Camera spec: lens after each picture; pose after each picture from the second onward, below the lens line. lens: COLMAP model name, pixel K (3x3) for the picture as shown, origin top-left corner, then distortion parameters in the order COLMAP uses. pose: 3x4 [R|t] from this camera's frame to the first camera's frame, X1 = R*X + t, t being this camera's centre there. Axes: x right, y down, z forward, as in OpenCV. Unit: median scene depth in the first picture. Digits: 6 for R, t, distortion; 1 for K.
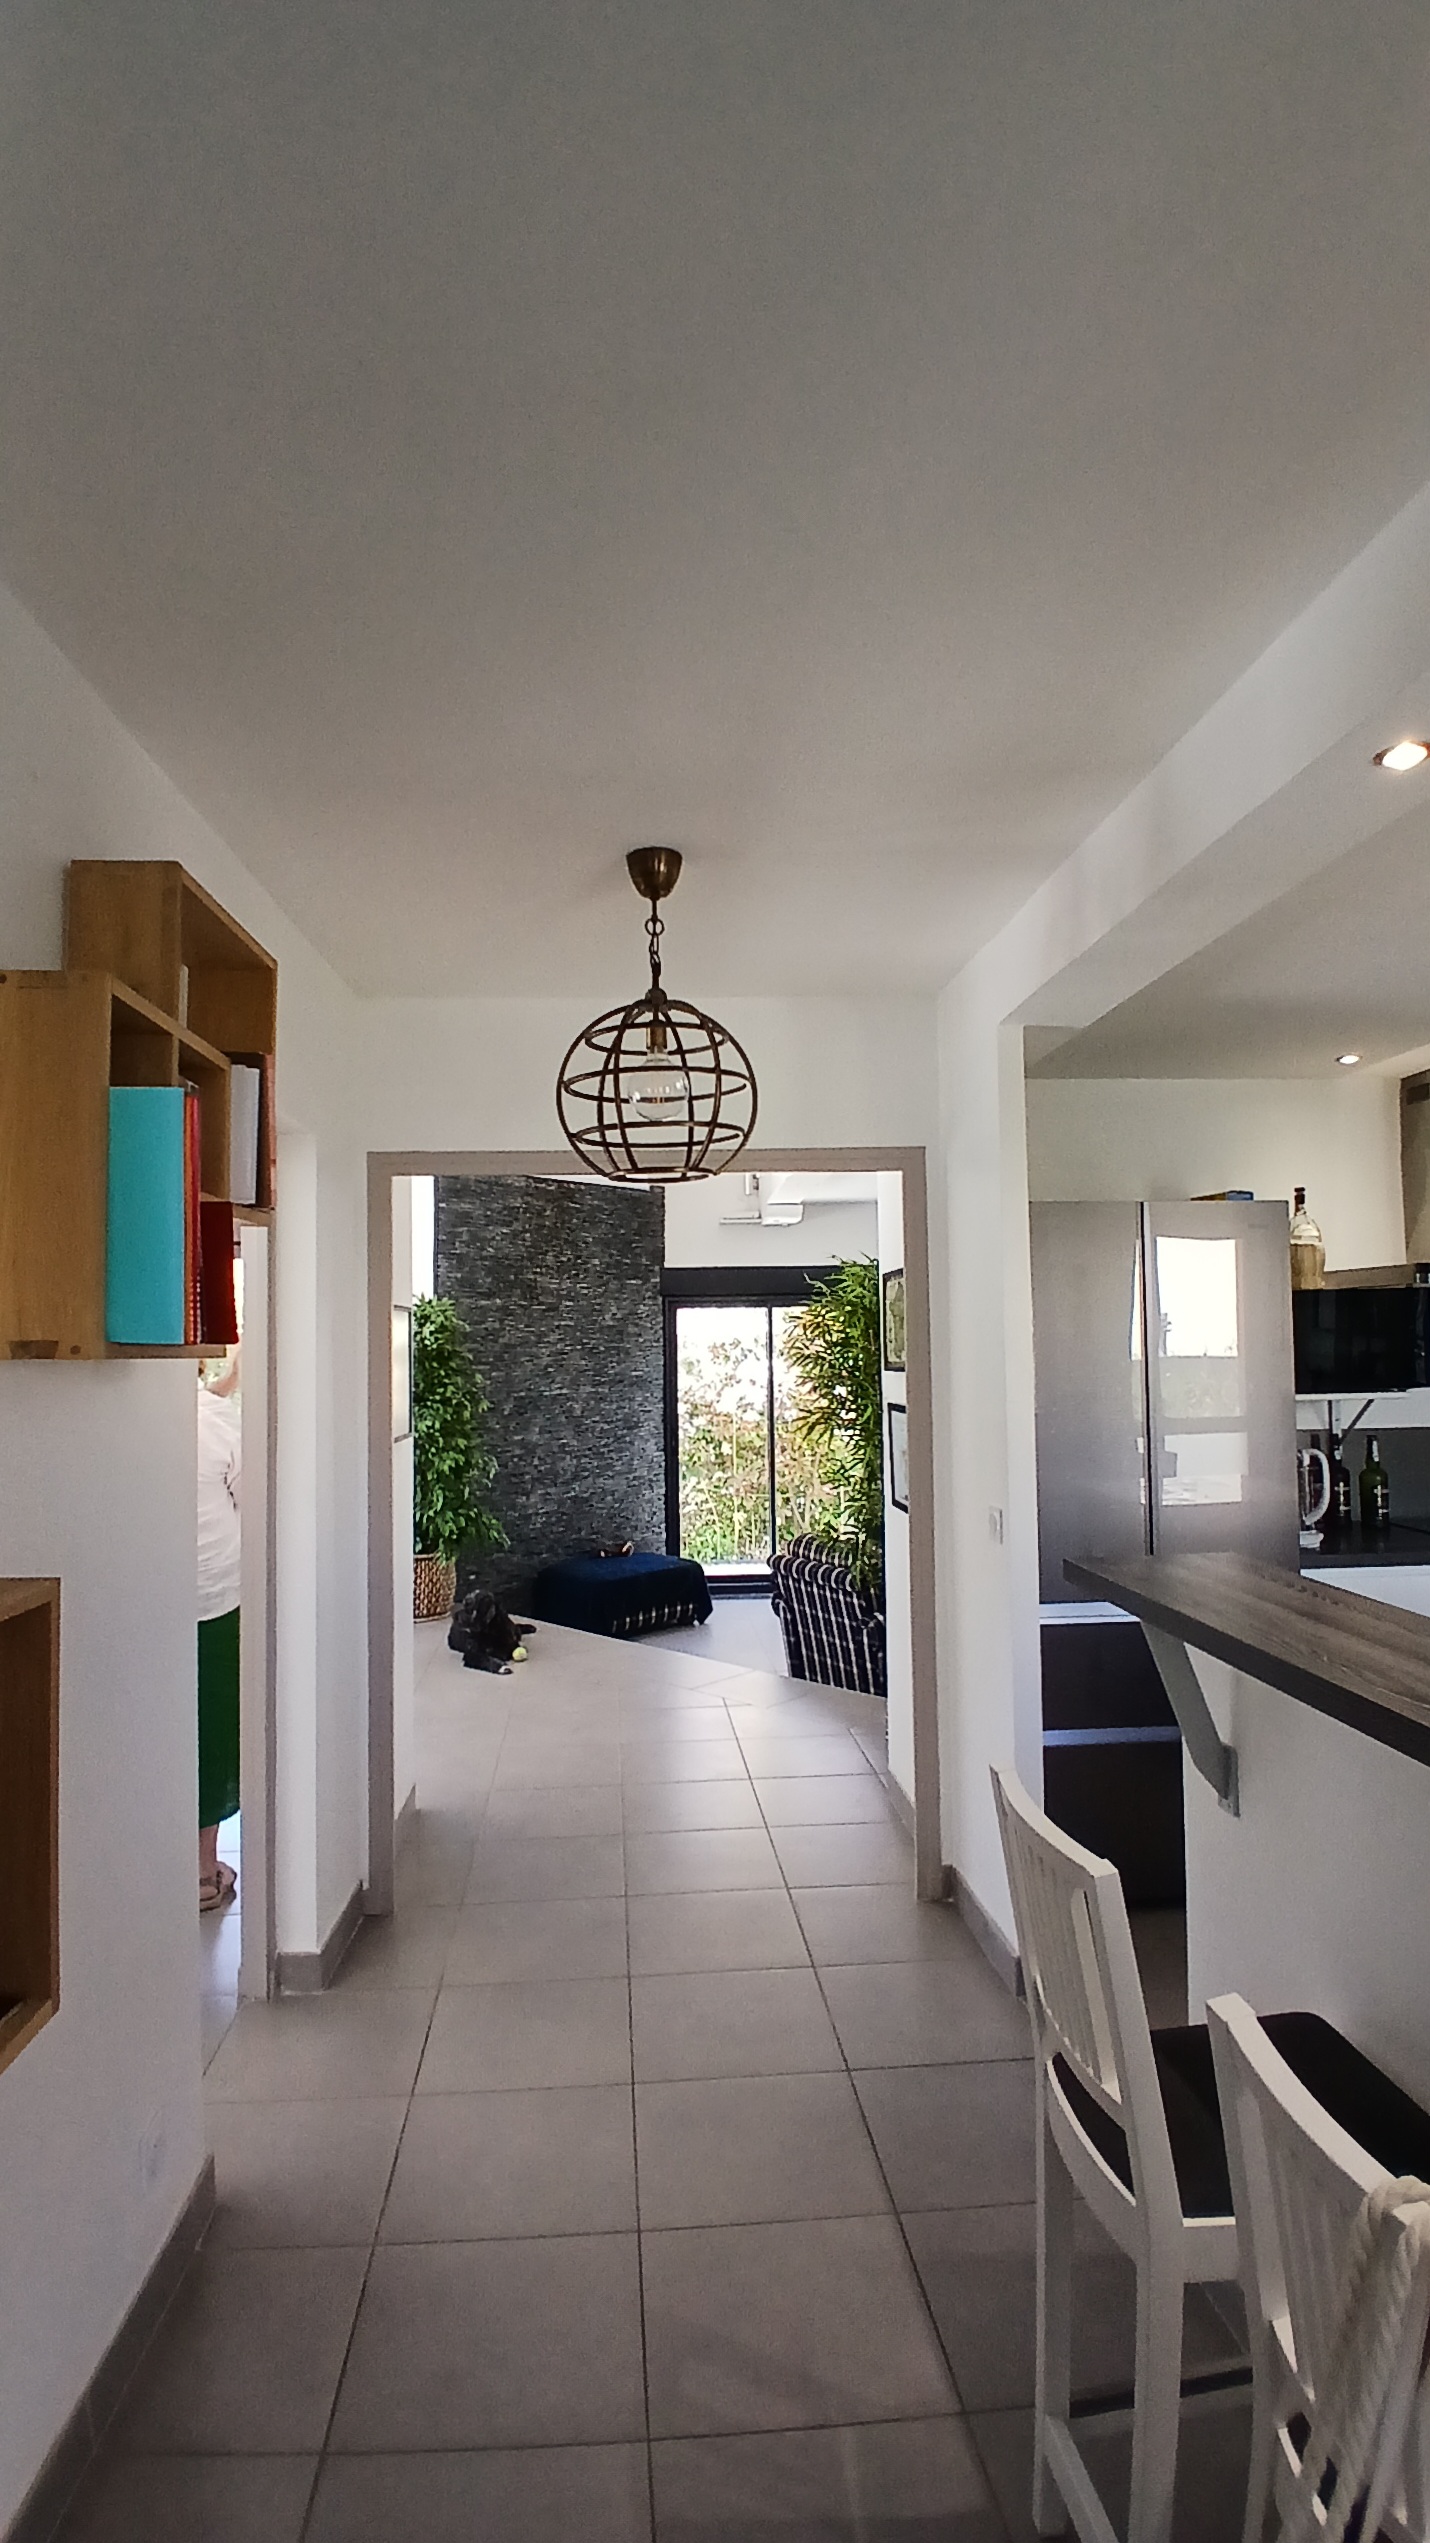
lens RADIAL K [[1287.0, 0, 715.0], [0, 1287.0, 1271.5], [0, 0, 1]] dist [0.000364, -0.044221]
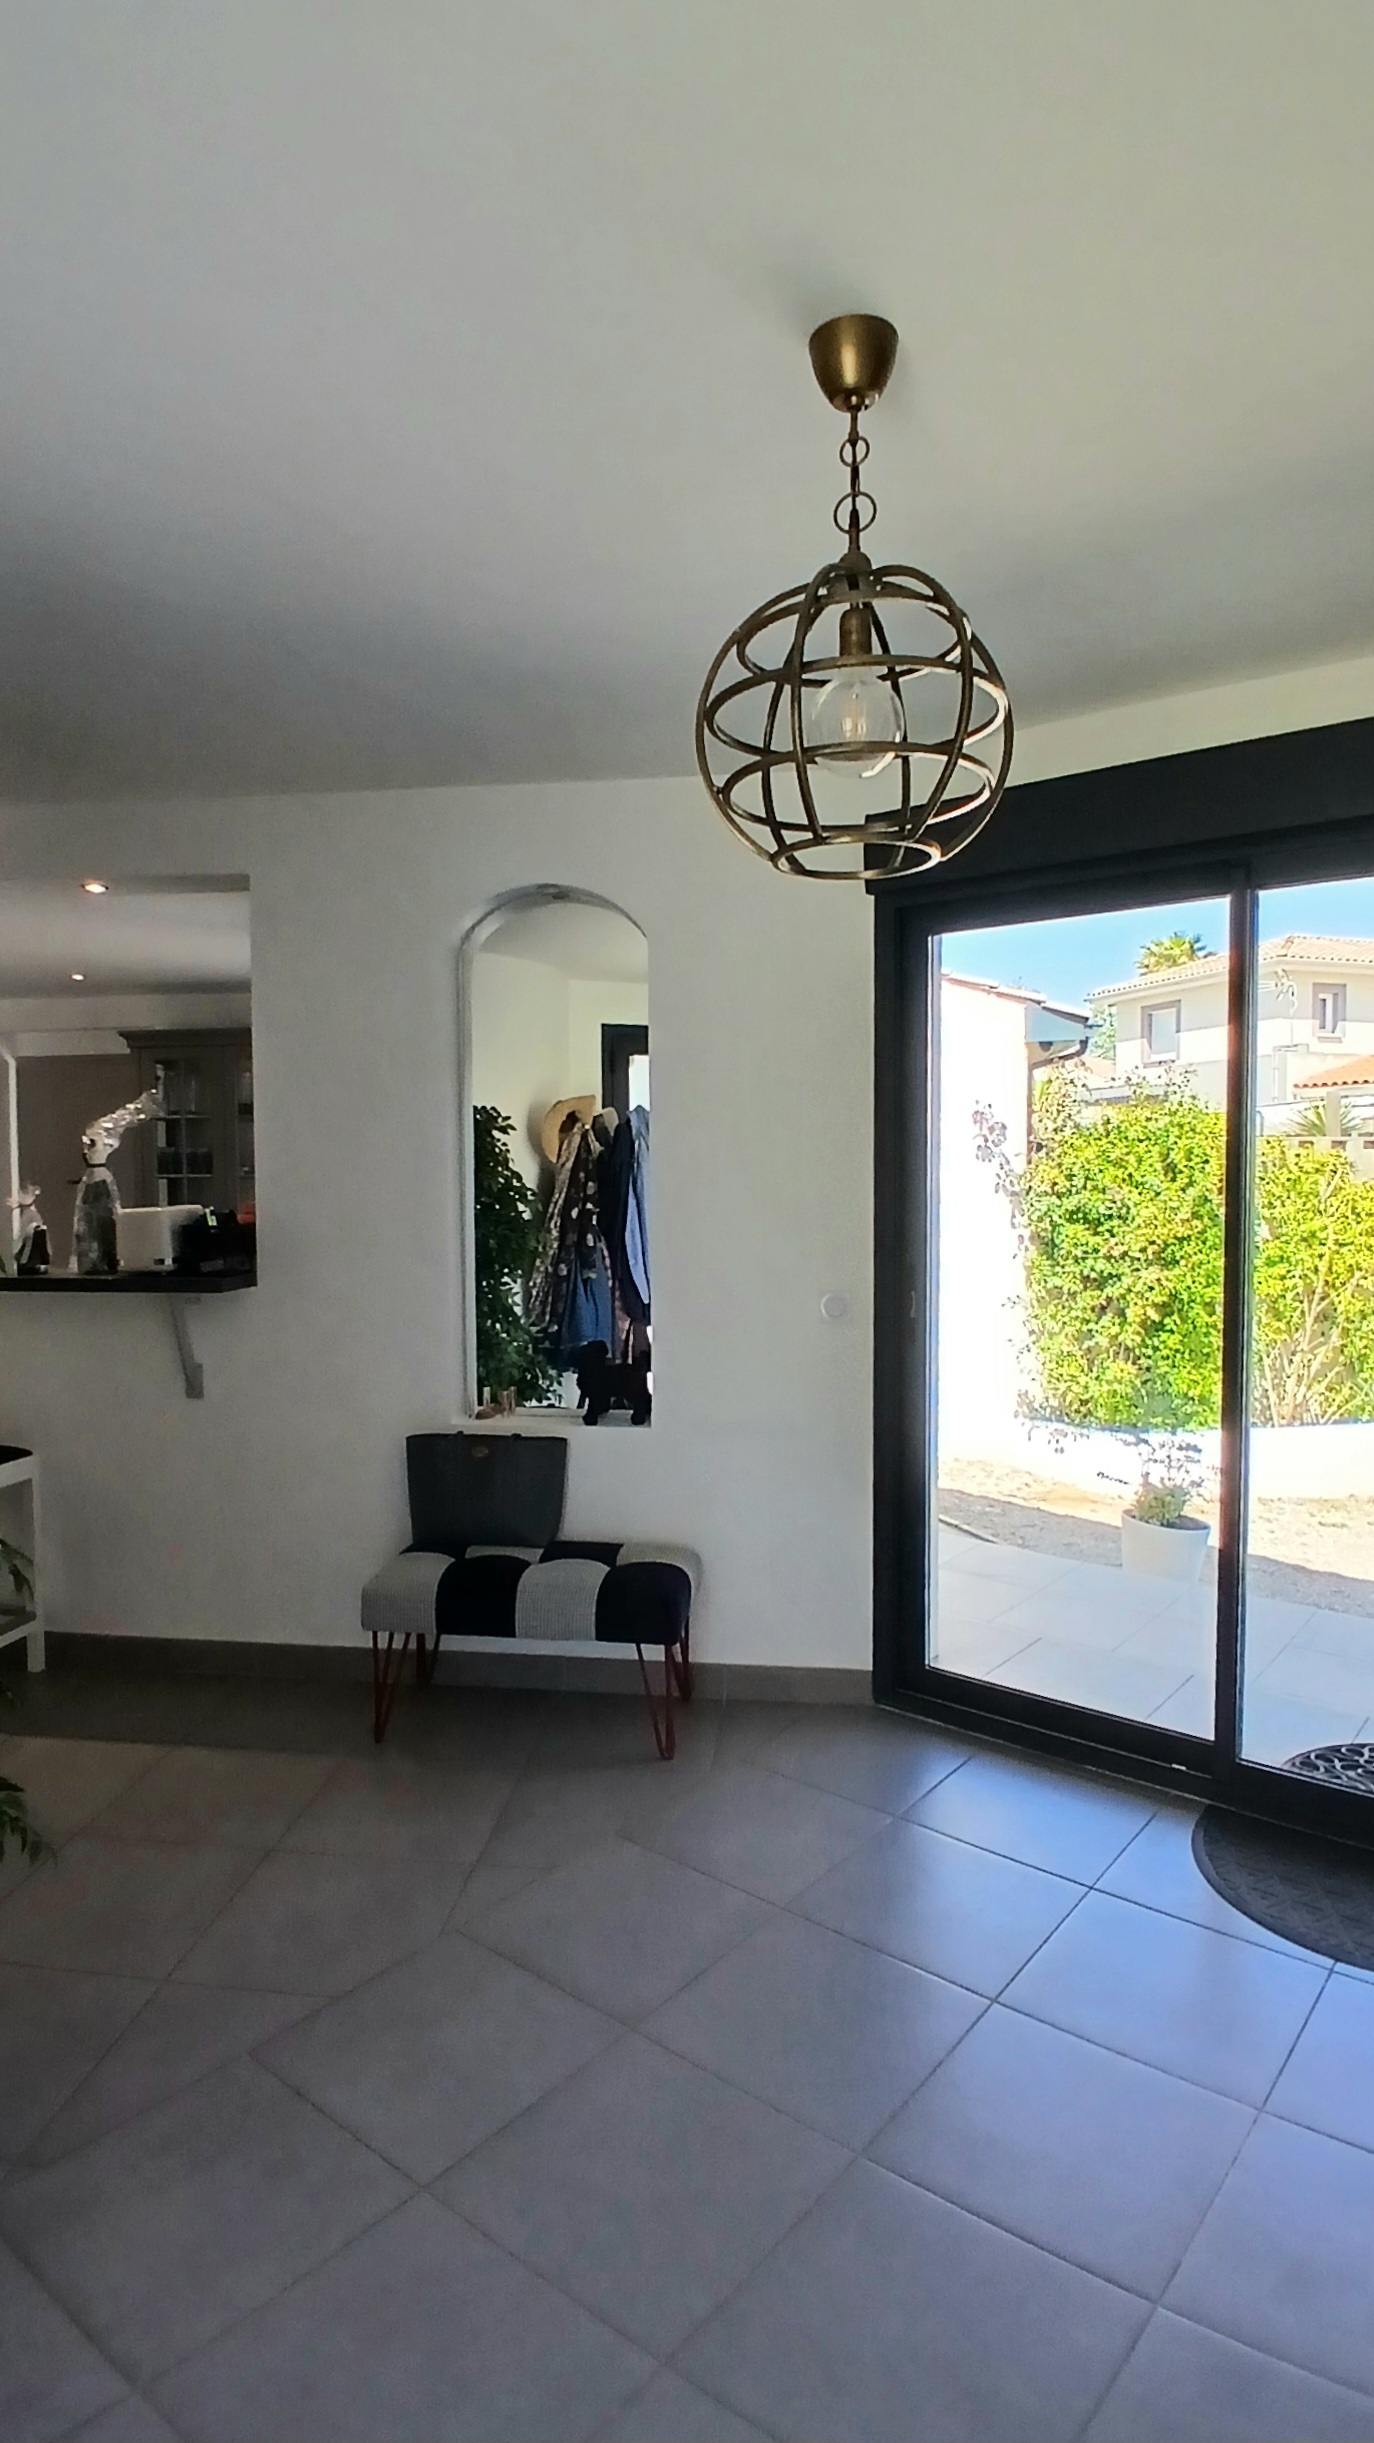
lens RADIAL K [[1236.4, 0, 687.0], [0, 1236.4, 1221.5], [0, 0, 1]] dist [0.000364, -0.044221]
pose [[0.984927, 0.025575, -0.171070, -0.015725], [-0.007083, 0.994143, 0.107840, 0.037501], [0.172826, -0.105003, 0.979339, 0.368572]]
